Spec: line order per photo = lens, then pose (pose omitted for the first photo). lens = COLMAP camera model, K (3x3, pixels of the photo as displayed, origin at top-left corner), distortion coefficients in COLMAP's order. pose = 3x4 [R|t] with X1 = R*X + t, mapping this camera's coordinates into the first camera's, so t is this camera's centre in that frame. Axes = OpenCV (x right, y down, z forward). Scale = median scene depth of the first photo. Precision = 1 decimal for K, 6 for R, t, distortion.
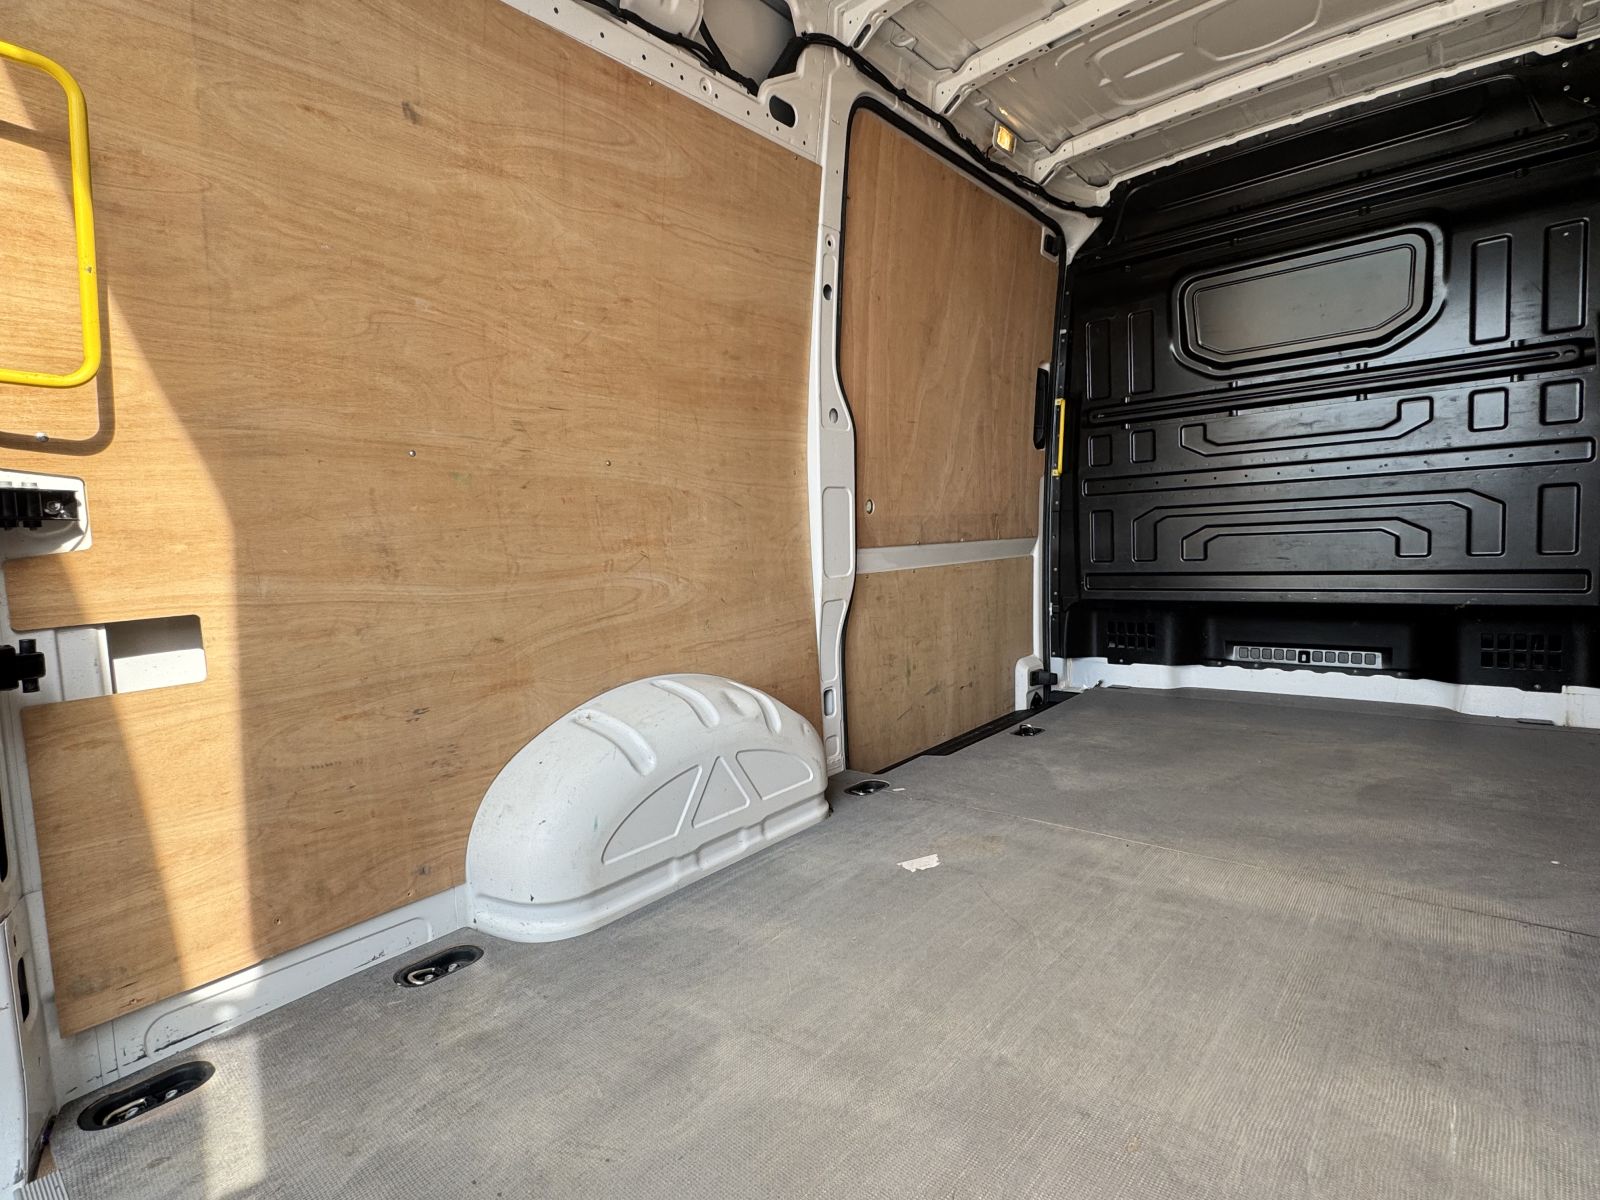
lens RADIAL K [[799.6, 0, 795.9], [0, 799.6, 600.8], [0, 0, 1]] dist [-0.003915, 0.000276]
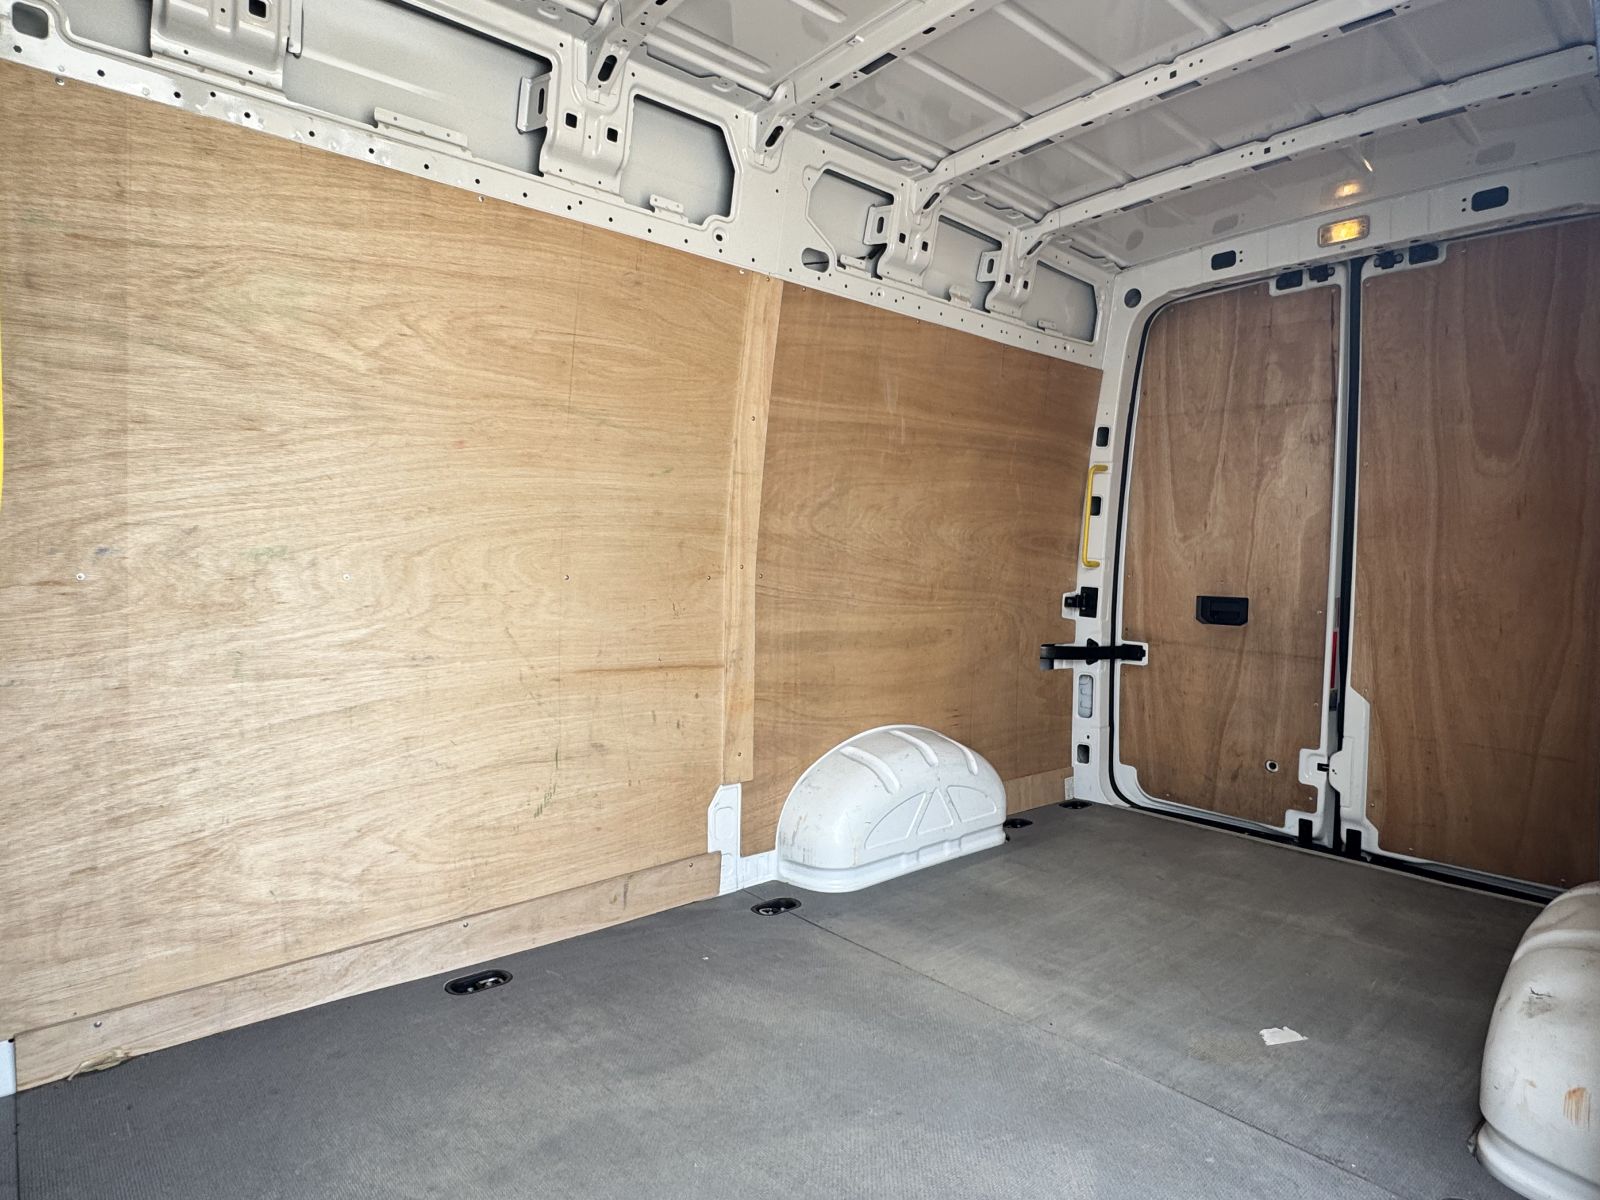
lens RADIAL K [[914.8, 0, 792.1], [0, 914.8, 600.9], [0, 0, 1]] dist [-0.000946, -0.000478]
pose [[-0.988411, 0.020979, 0.150342, 0.595901], [0.039480, 0.991848, 0.121155, -0.364040], [-0.146575, 0.125686, -0.981182, 2.232112]]
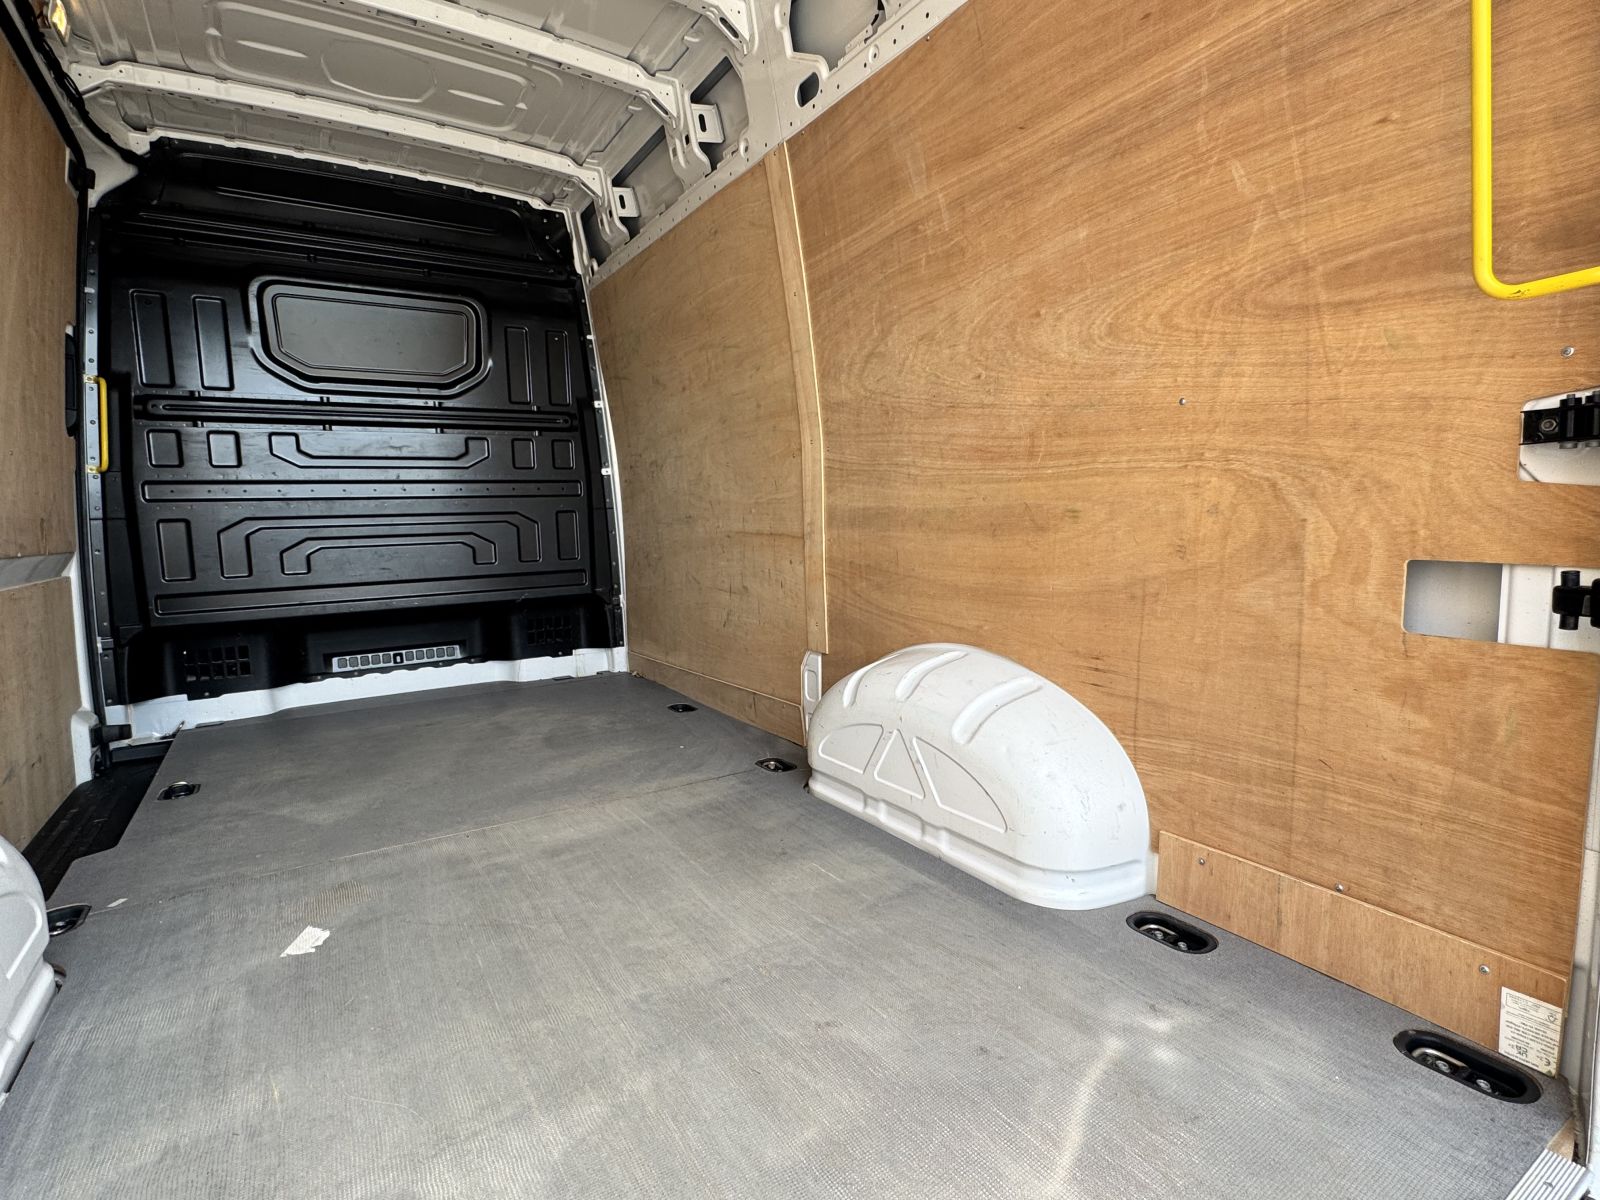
lens RADIAL K [[801.7, 0, 793.3], [0, 801.7, 597.7], [0, 0, 1]] dist [-0.000943, -0.000176]
pose [[0.297951, -0.059118, 0.952749, -0.483705], [0.088955, 0.995457, 0.033950, -0.003802], [-0.950427, 0.074636, 0.301856, 0.275636]]
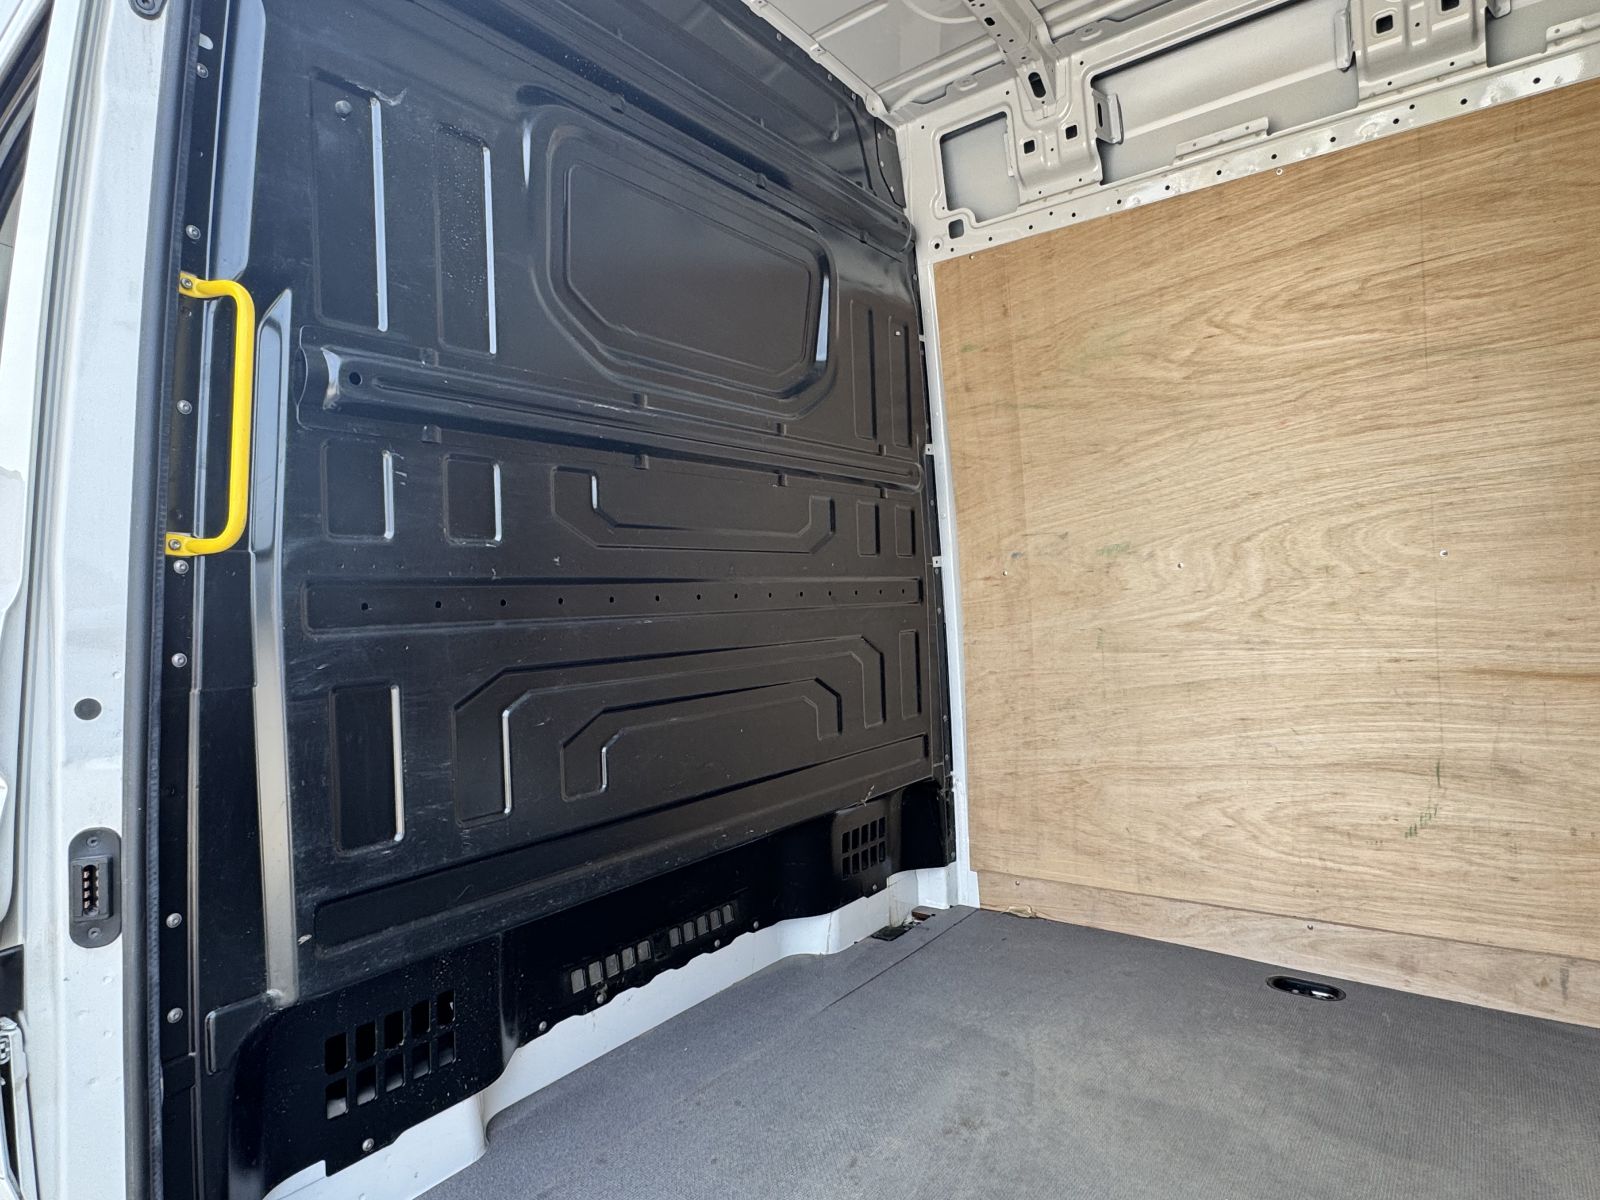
lens RADIAL K [[914.8, 0, 792.1], [0, 914.8, 600.9], [0, 0, 1]] dist [-0.000946, -0.000478]
pose [[-0.050299, 0.049292, 0.997517, 0.046613], [0.115463, 0.992371, -0.043216, -0.230283], [-0.992037, 0.113003, -0.055606, 1.790766]]
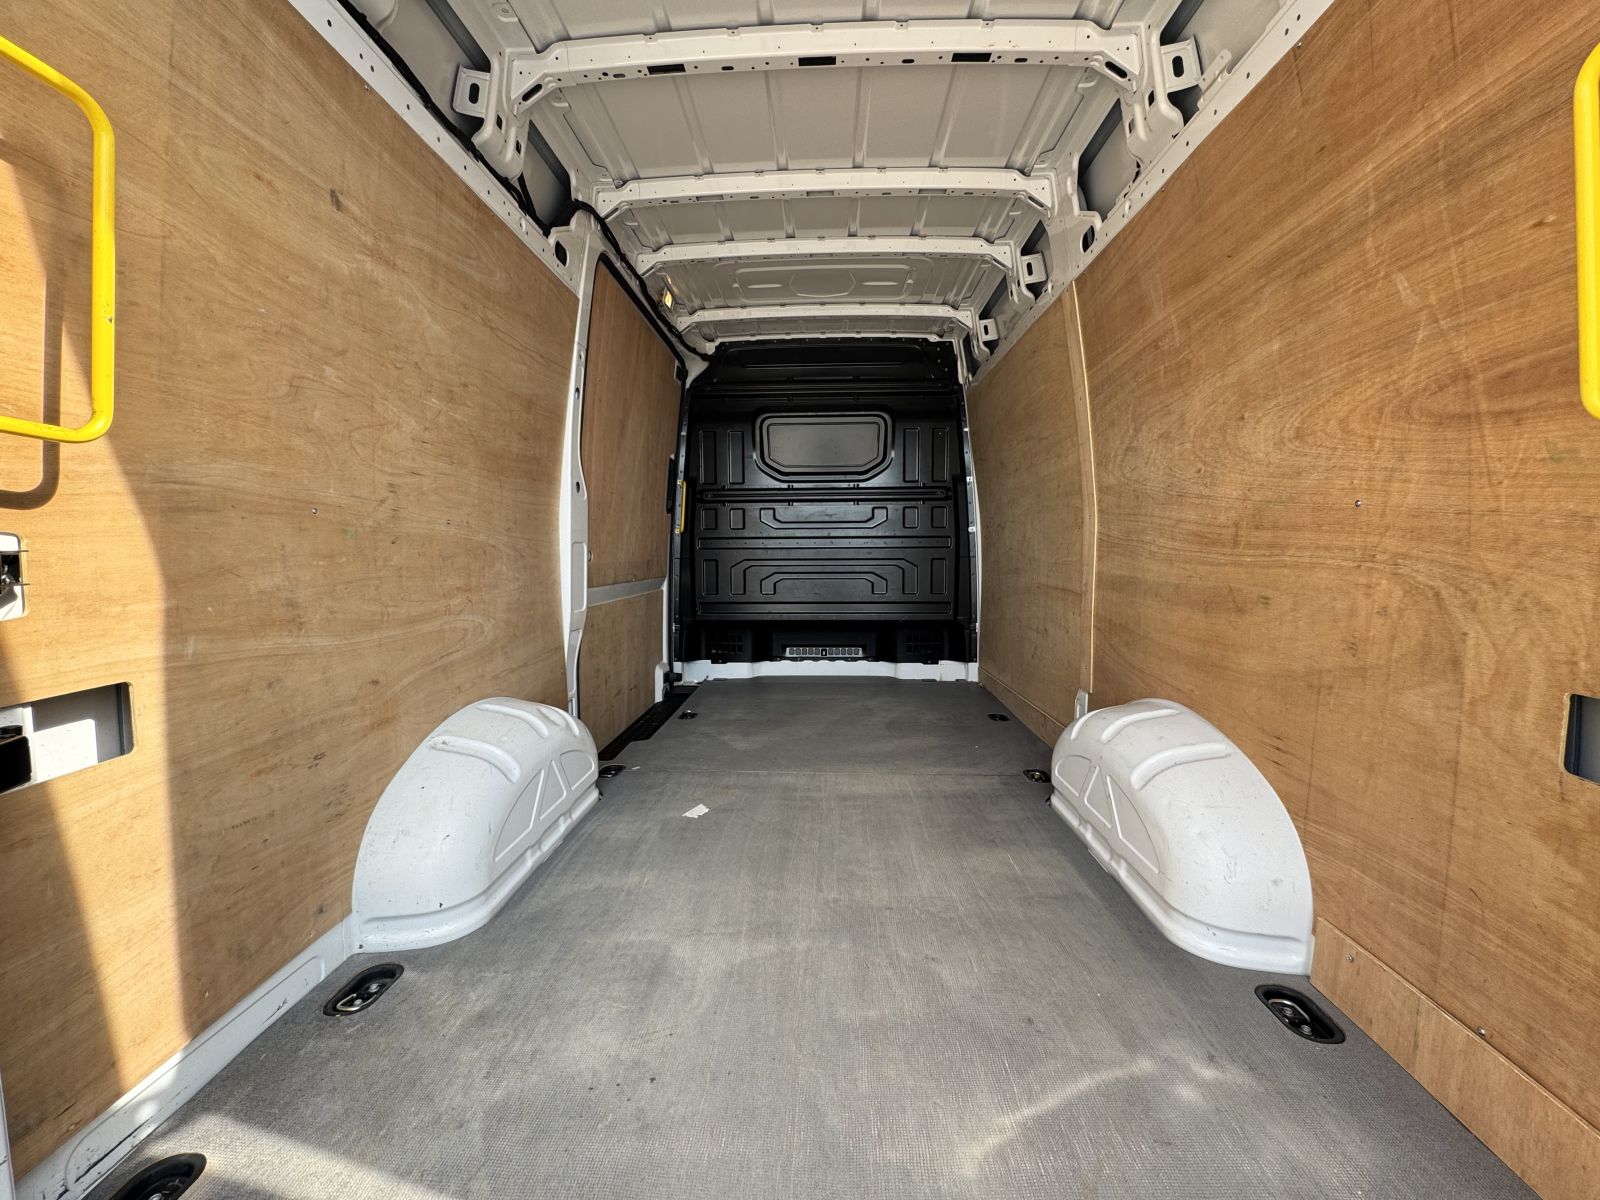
lens RADIAL K [[638.9, 0, 799.1], [0, 638.9, 598.1], [0, 0, 1]] dist [-0.001951, -0.000158]
pose [[0.787518, -0.001625, 0.616290, -0.443045], [0.015901, 0.999717, -0.017683, -0.040099], [-0.616087, 0.023726, 0.787321, -0.045542]]
